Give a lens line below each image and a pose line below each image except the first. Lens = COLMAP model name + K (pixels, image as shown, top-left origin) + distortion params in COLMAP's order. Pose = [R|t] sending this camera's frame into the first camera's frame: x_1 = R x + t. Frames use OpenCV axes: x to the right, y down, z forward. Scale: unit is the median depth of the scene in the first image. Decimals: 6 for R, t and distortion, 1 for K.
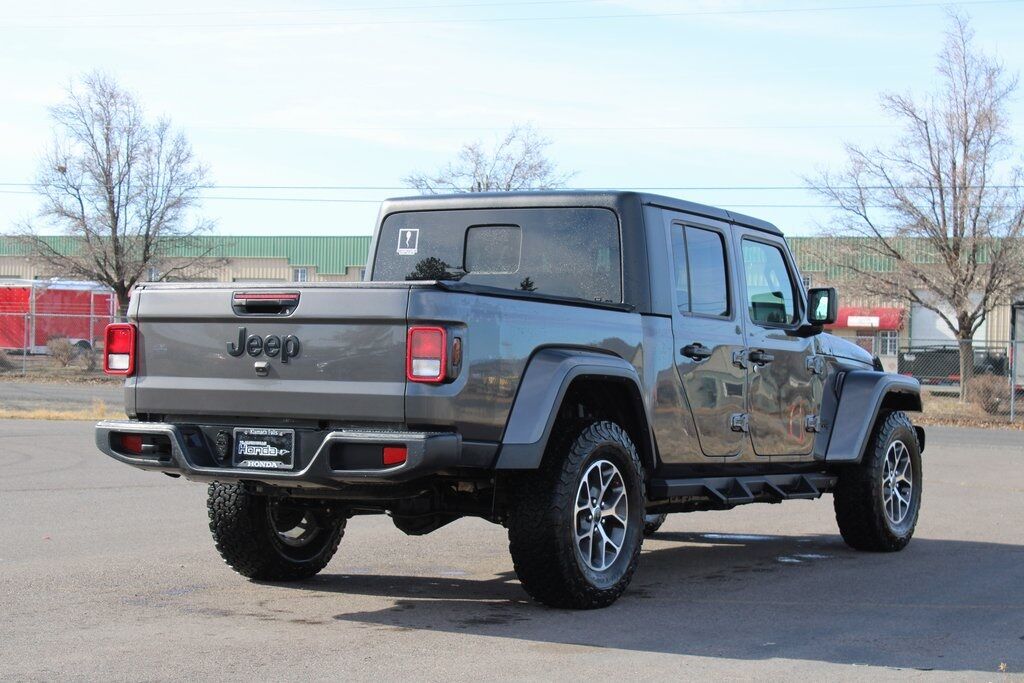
lens RADIAL K [[2211.9, 0, 512.0], [0, 2211.9, 341.5], [0, 0, 1]] dist [-0.006673, 0.019456]
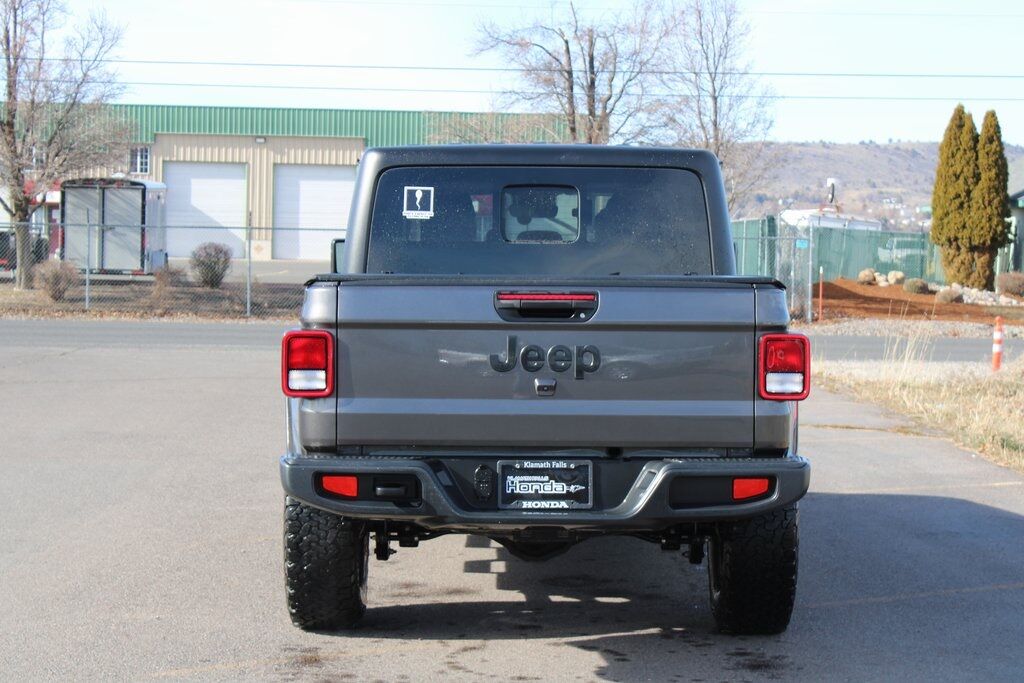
lens RADIAL K [[2305.2, 0, 512.0], [0, 2305.2, 341.5], [0, 0, 1]] dist [-0.023609, 0.193606]
pose [[0.863976, -0.037359, 0.502145, -0.541030], [0.006015, 0.997938, 0.063896, -0.057582], [-0.503497, -0.052184, 0.862420, 0.280615]]
